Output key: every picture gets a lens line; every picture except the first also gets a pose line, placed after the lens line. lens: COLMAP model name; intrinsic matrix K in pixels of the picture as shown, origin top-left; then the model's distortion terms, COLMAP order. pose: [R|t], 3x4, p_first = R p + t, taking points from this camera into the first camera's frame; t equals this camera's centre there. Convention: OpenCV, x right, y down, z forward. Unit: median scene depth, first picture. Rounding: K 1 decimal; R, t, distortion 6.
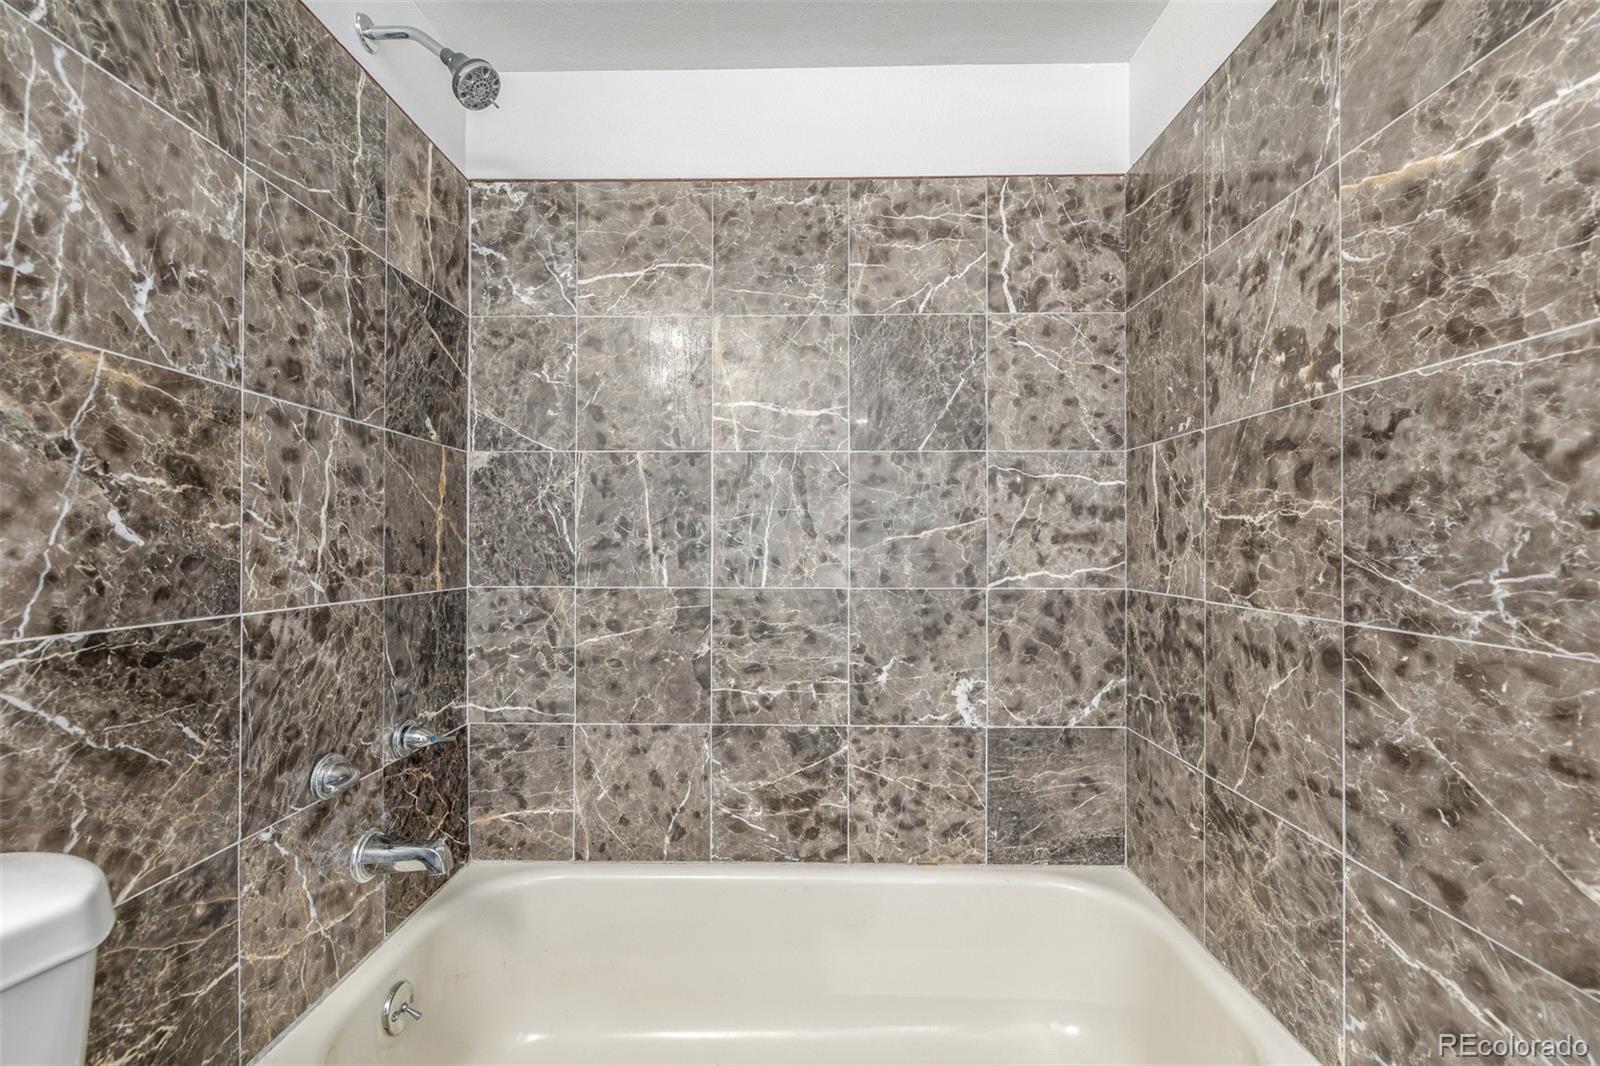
lens RADIAL K [[668.4, 0, 796.5], [0, 668.4, 537.8], [0, 0, 1]] dist [0.001164, 0.000165]
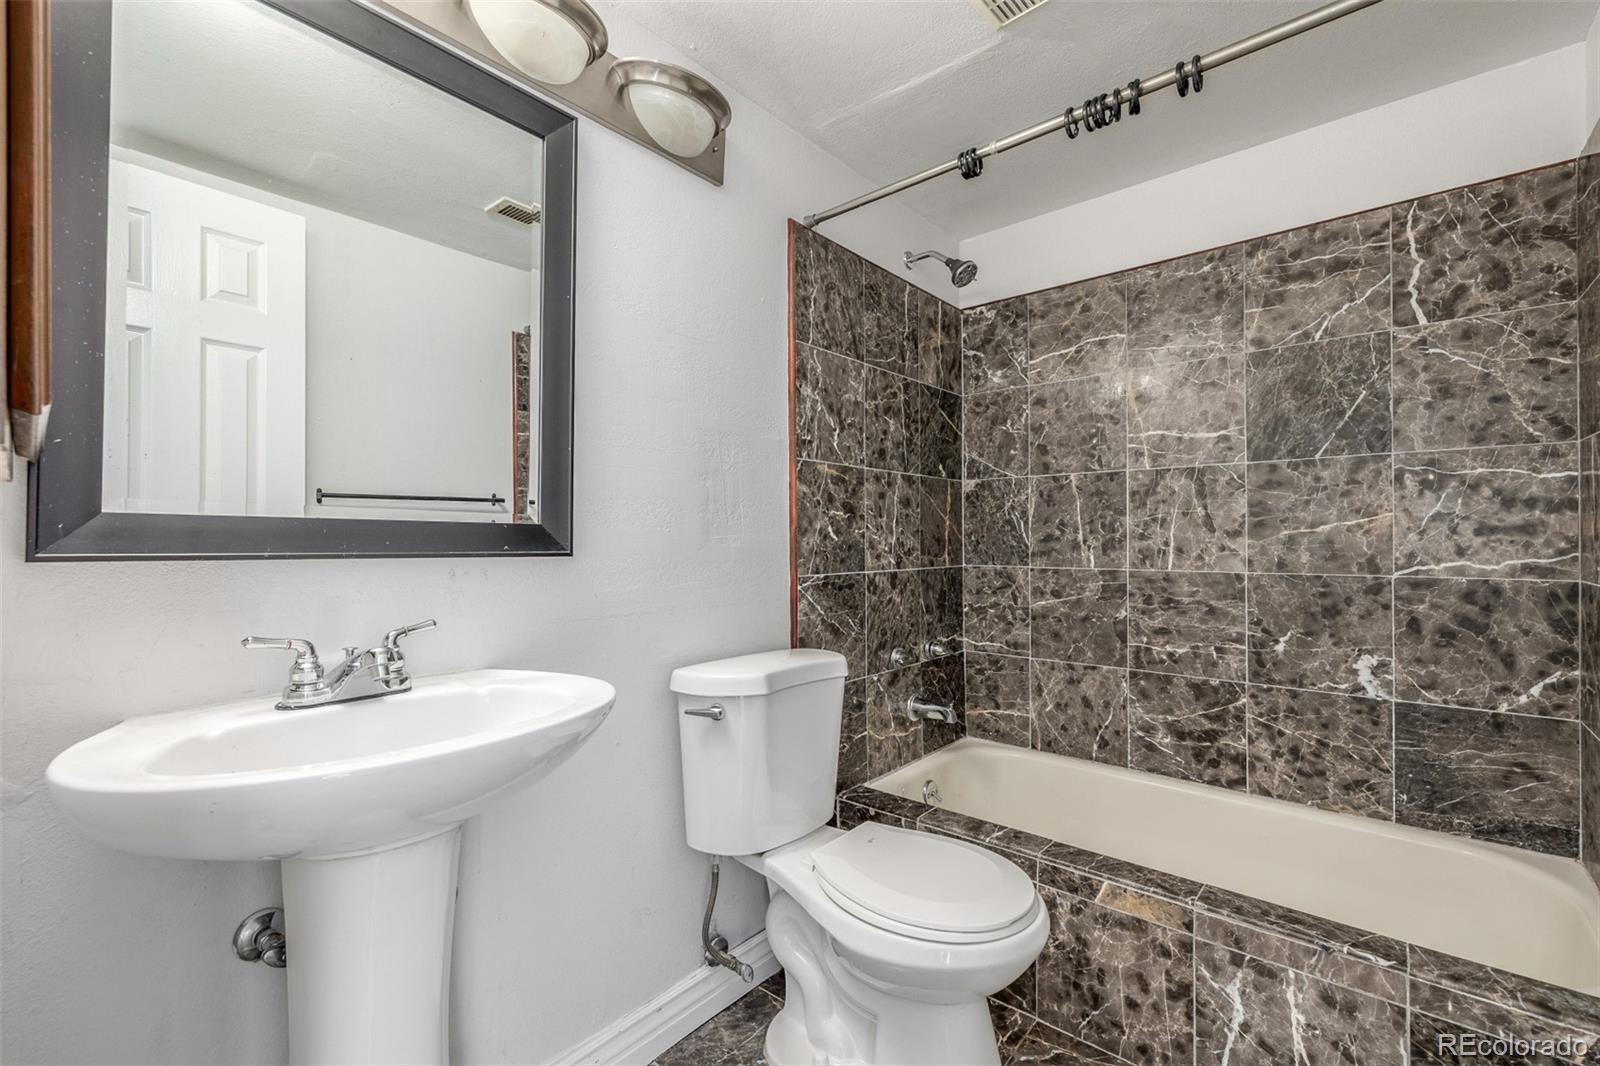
lens RADIAL K [[668.4, 0, 796.5], [0, 668.4, 537.8], [0, 0, 1]] dist [0.001164, 0.000165]
pose [[0.761971, -0.005525, -0.647588, 0.248579], [0.012491, 0.999903, 0.006167, -0.007775], [0.647491, -0.012788, 0.761966, -0.492880]]
